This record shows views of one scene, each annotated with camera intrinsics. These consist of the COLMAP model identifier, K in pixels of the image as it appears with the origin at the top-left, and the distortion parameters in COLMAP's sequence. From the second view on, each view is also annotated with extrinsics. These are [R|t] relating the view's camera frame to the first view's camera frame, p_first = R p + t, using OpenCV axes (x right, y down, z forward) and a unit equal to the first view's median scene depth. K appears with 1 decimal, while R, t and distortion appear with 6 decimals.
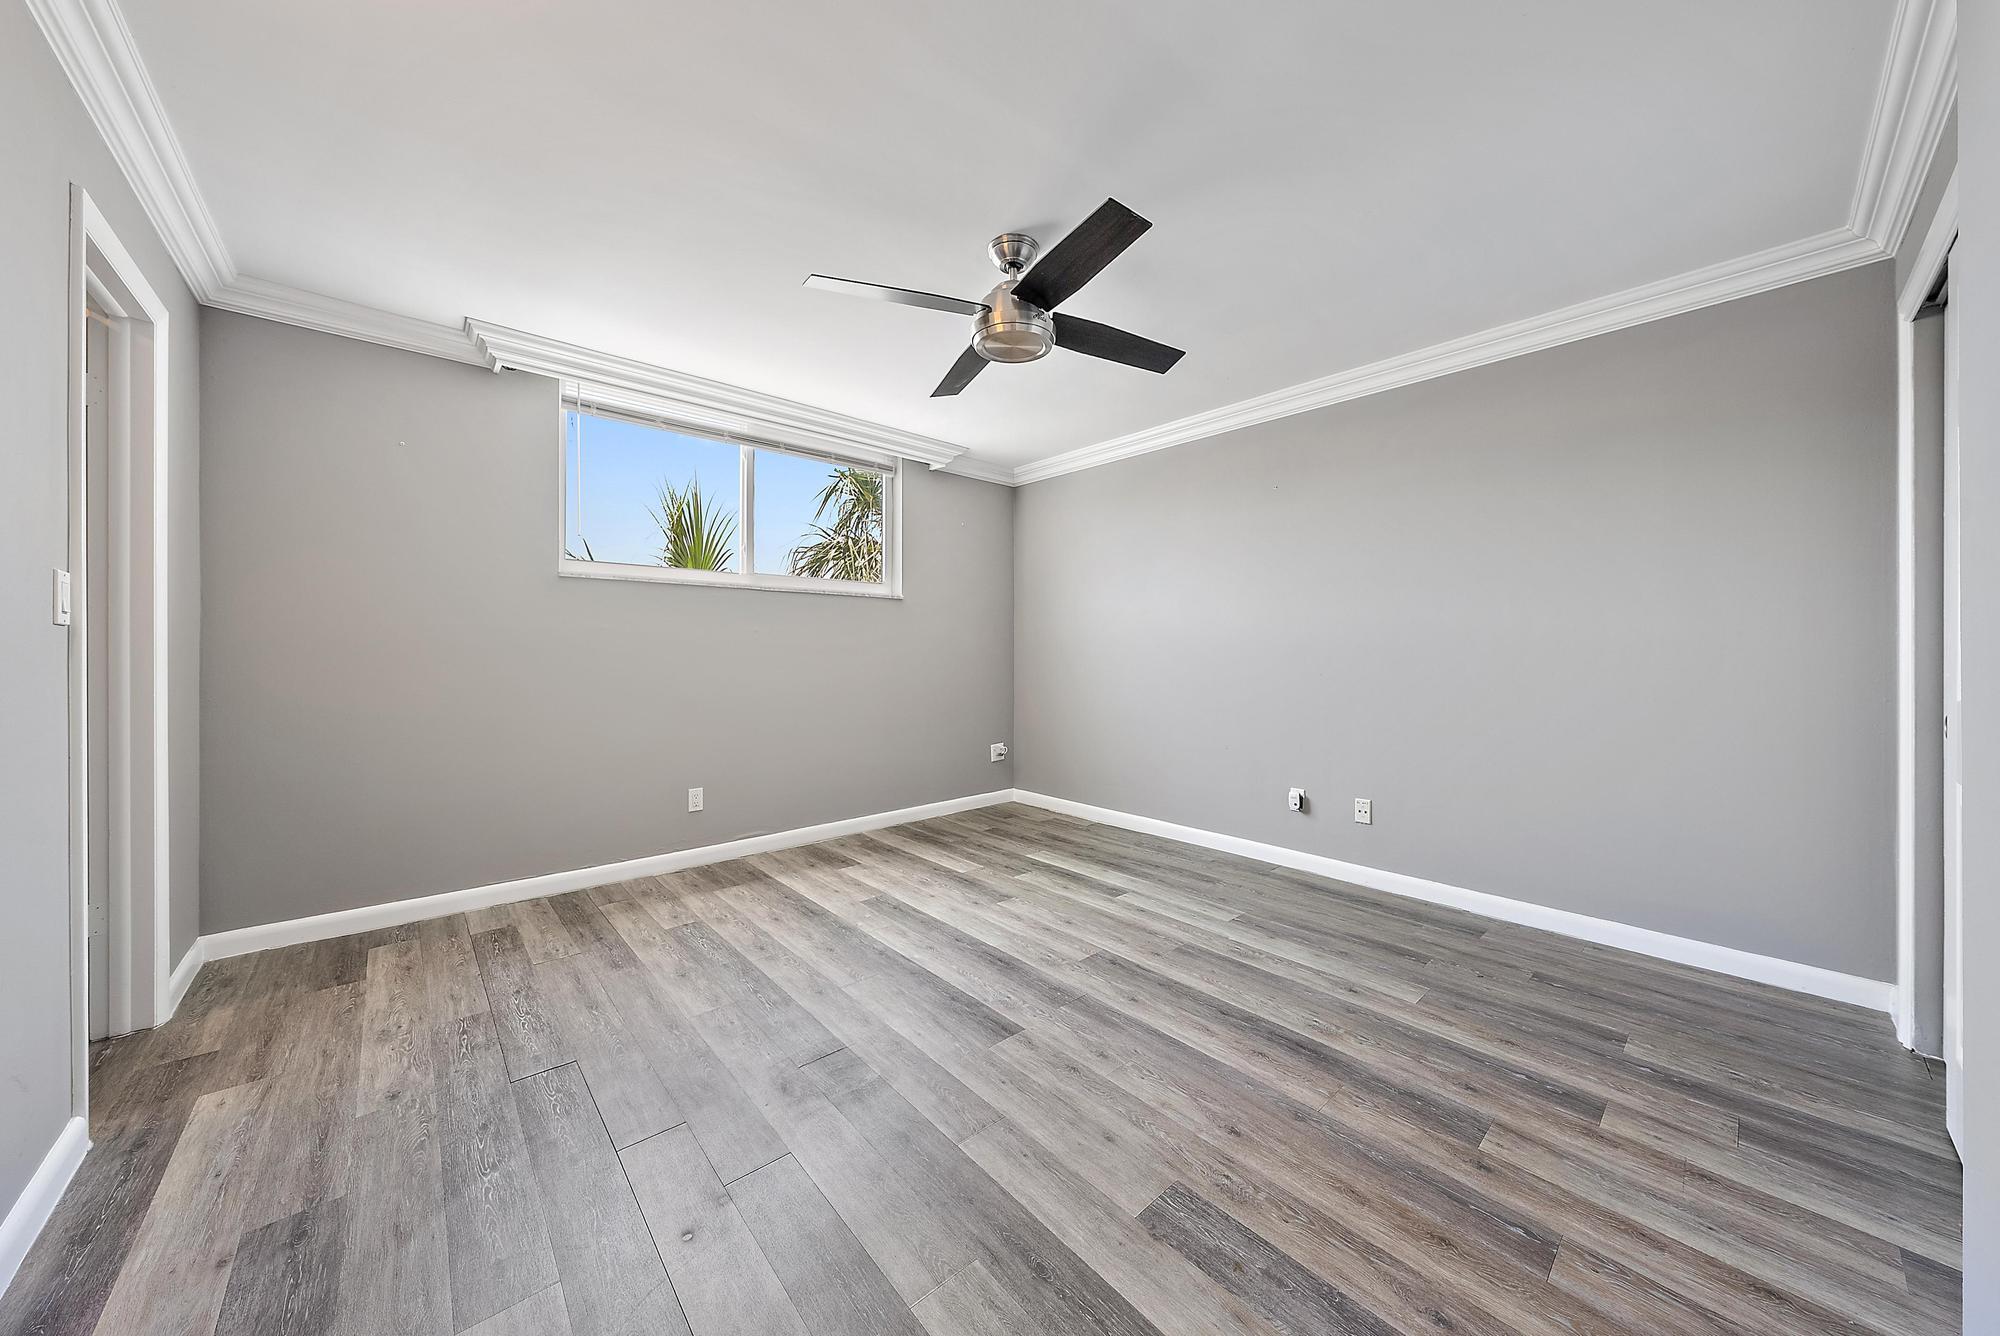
lens RADIAL K [[692.0, 0, 1007.2], [0, 692.0, 647.2], [0, 0, 1]] dist [-0.007003, -0.000017]
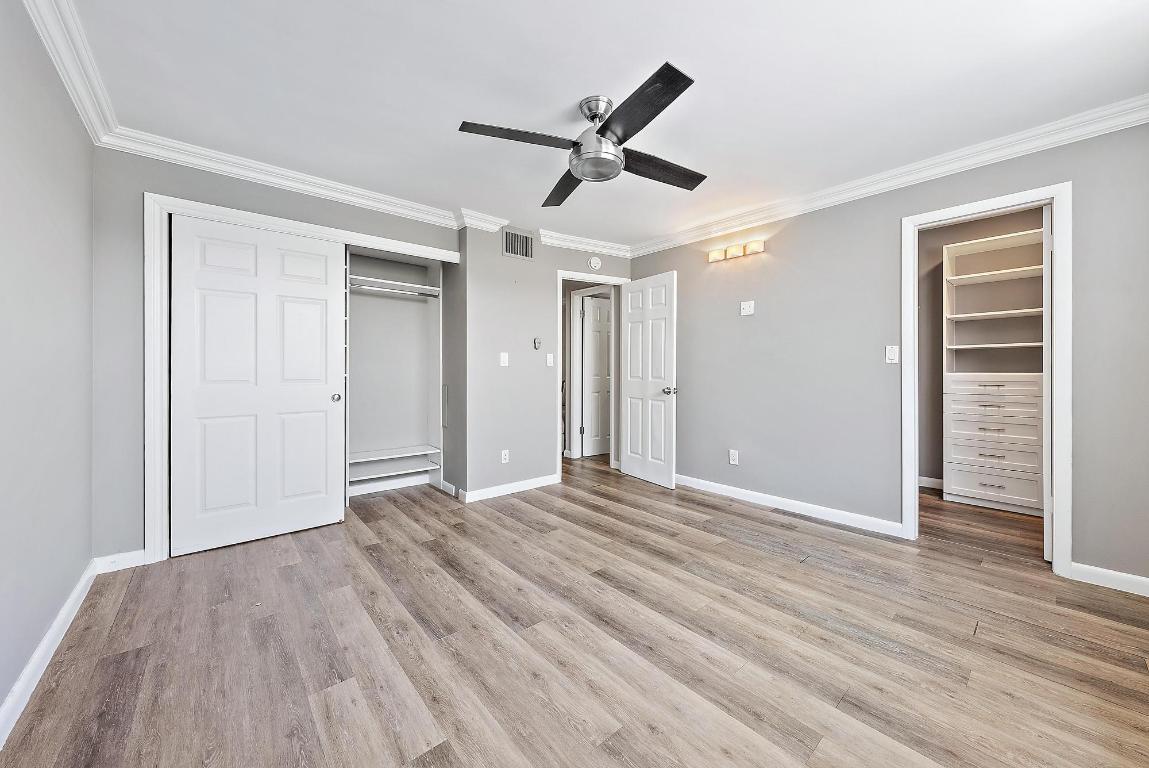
lens RADIAL K [[419.5, 0, 577.9], [0, 419.5, 372.4], [0, 0, 1]] dist [-0.008227, -0.000045]
pose [[-0.999812, -0.002365, 0.019235, 0.030681], [-0.002380, 0.999997, -0.000773, 0.010635], [-0.019234, -0.000819, -0.999815, 1.933828]]
